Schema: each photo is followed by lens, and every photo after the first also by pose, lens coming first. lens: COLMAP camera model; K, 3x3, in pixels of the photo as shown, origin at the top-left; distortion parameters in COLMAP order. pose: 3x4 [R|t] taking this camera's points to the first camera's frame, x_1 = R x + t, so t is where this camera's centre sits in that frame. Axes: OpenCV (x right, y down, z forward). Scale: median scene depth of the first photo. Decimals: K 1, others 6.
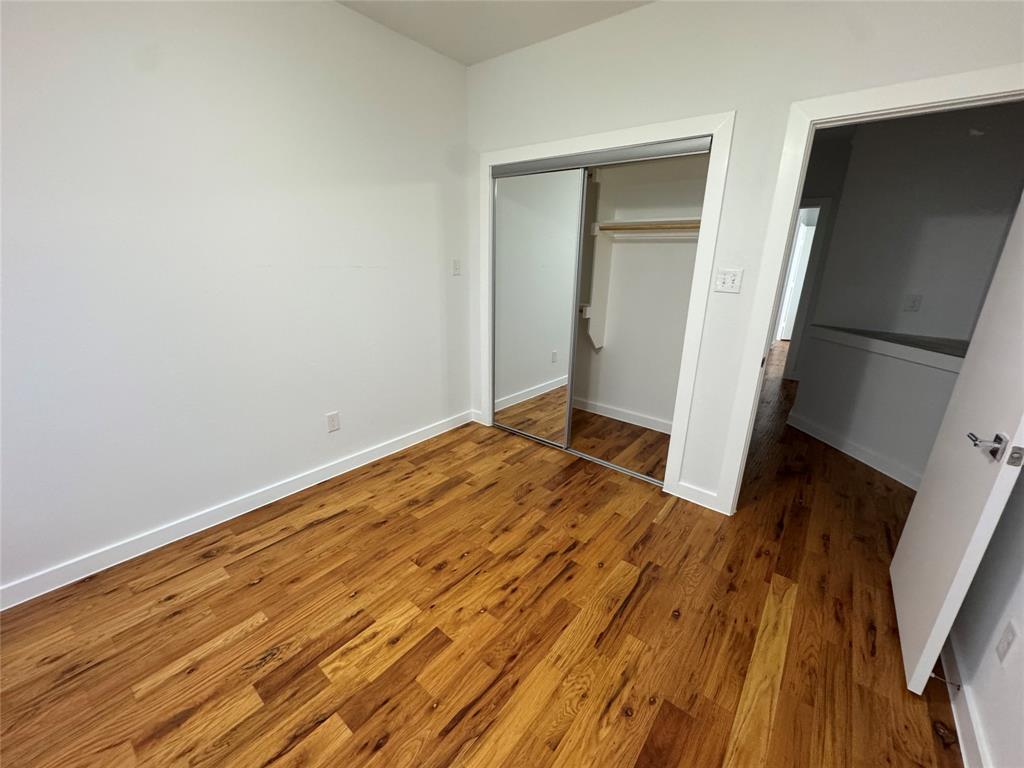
lens RADIAL K [[413.6, 0, 514.3], [0, 413.6, 384.5], [0, 0, 1]] dist [-0.004362, -0.000515]
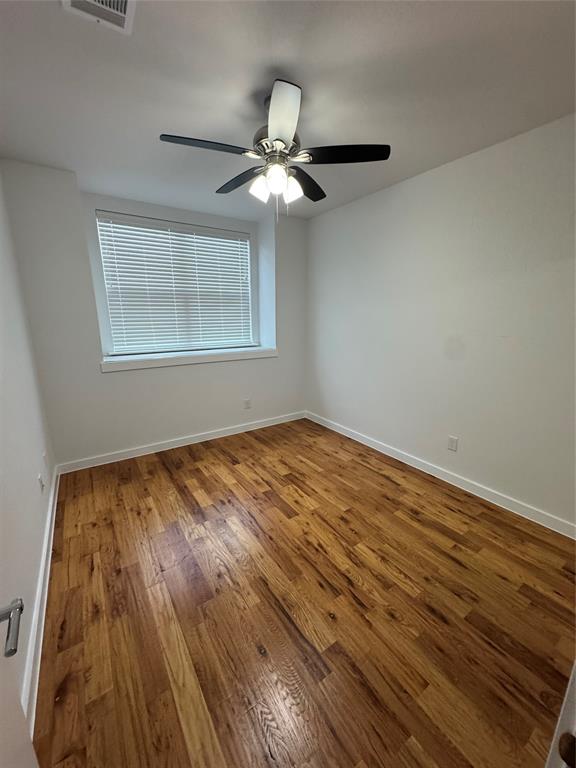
lens RADIAL K [[310.2, 0, 290.7], [0, 310.2, 384.5], [0, 0, 1]] dist [-0.004362, -0.000515]
pose [[-0.299232, 0.195711, -0.933894, 0.873500], [-0.284333, 0.915986, 0.283062, -0.308288], [0.910832, 0.350238, -0.218445, 0.869800]]
